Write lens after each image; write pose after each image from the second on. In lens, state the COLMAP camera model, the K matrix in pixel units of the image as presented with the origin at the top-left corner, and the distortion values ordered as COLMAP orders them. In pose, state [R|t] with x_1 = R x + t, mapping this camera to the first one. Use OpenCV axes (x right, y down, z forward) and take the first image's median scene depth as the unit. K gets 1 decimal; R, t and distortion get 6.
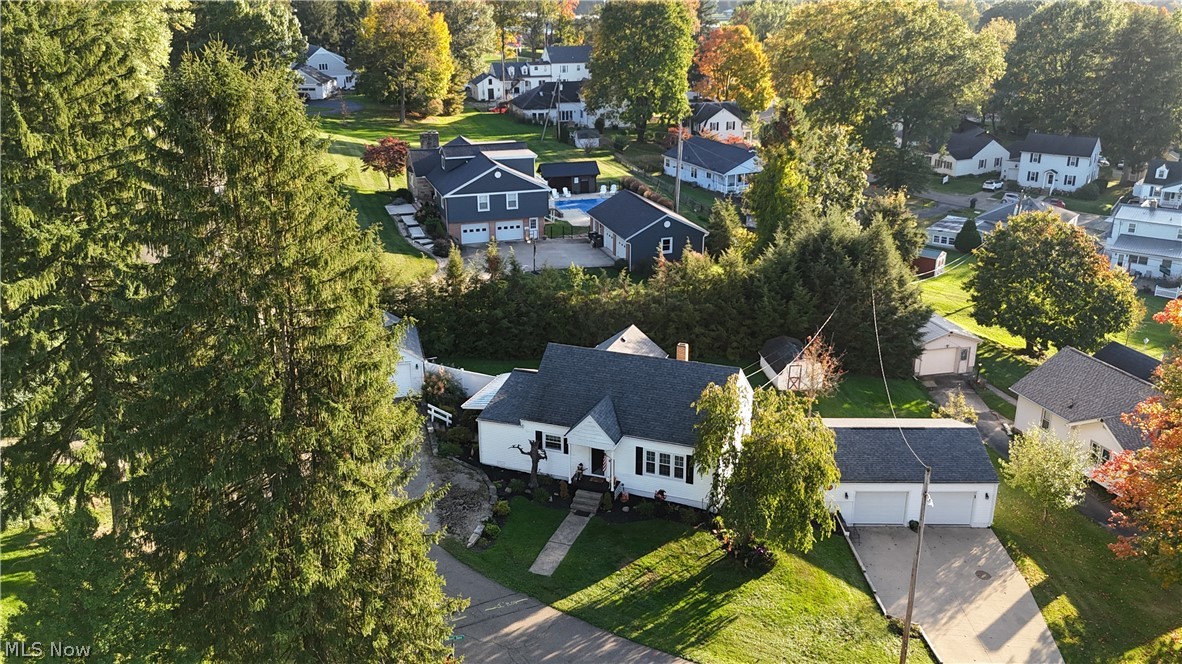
lens RADIAL K [[833.4, 0, 591.2], [0, 833.4, 332.2], [0, 0, 1]] dist [-0.001550, 0.000051]
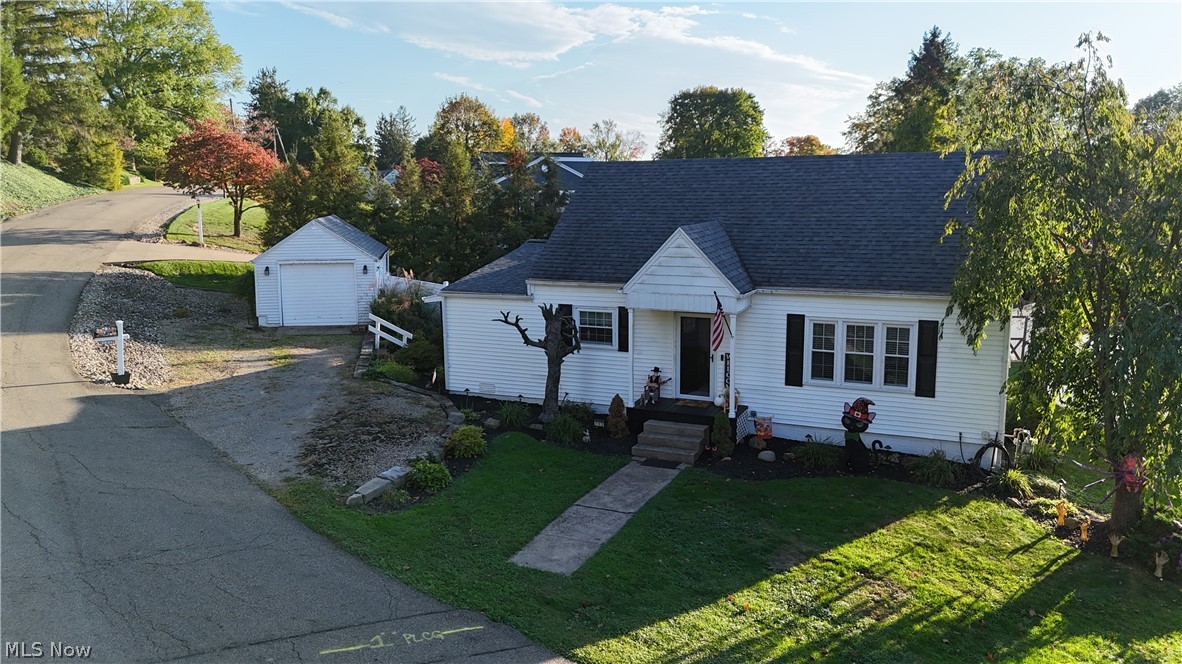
lens RADIAL K [[823.0, 0, 590.4], [0, 823.0, 331.0], [0, 0, 1]] dist [-0.018736, -0.002493]
pose [[0.997433, 0.014755, -0.070076, -0.017472], [-0.025904, 0.986620, -0.160965, 0.216215], [0.066763, 0.162367, 0.984469, 0.580534]]
